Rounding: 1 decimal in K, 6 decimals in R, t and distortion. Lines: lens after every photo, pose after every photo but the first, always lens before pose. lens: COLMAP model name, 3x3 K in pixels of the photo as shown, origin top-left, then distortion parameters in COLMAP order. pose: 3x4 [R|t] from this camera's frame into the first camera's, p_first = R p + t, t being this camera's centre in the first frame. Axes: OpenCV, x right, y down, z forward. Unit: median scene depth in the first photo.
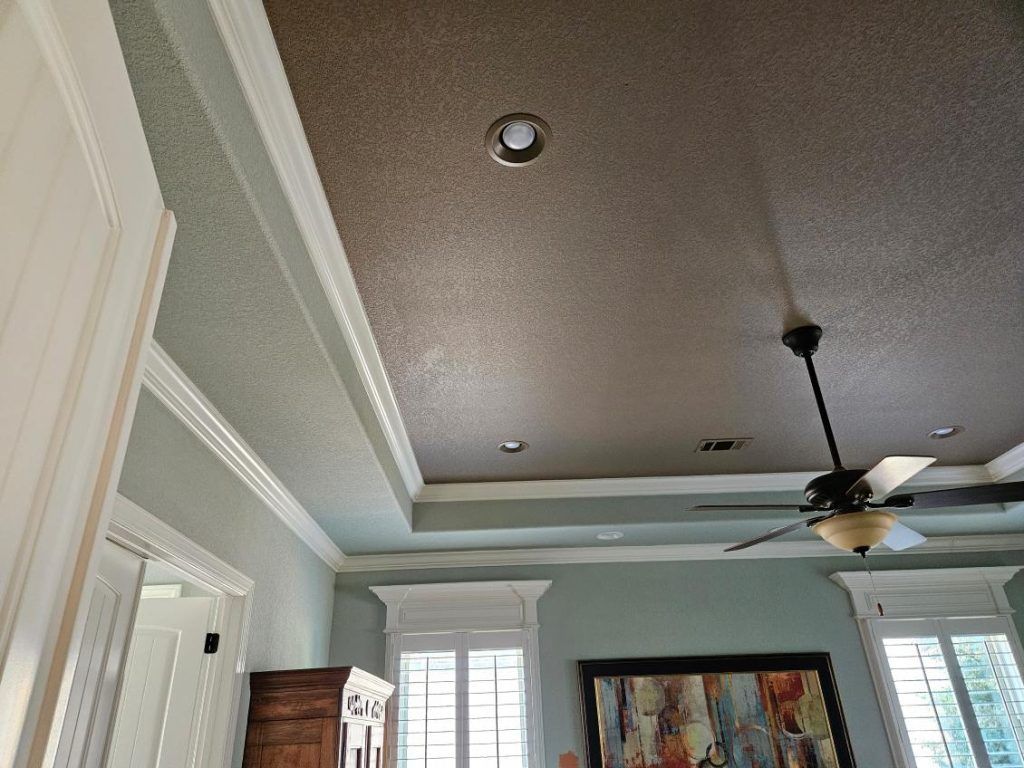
lens RADIAL K [[690.9, 0, 512.0], [0, 690.9, 388.7], [0, 0, 1]] dist [0.008327, -0.003584]
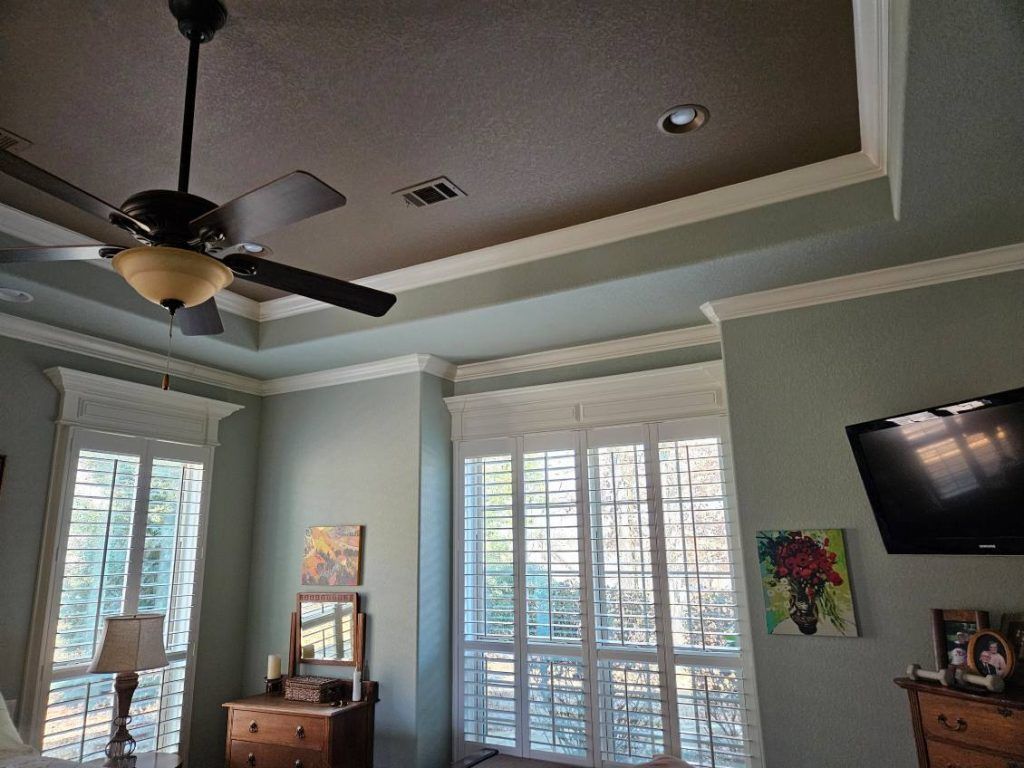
lens RADIAL K [[690.9, 0, 505.9], [0, 690.9, 384.5], [0, 0, 1]] dist [0.008327, -0.003584]
pose [[0.474476, 0.232221, 0.849085, 0.035612], [-0.402137, 0.915222, -0.025591, 0.096567], [-0.783044, -0.329306, 0.527636, 0.158546]]
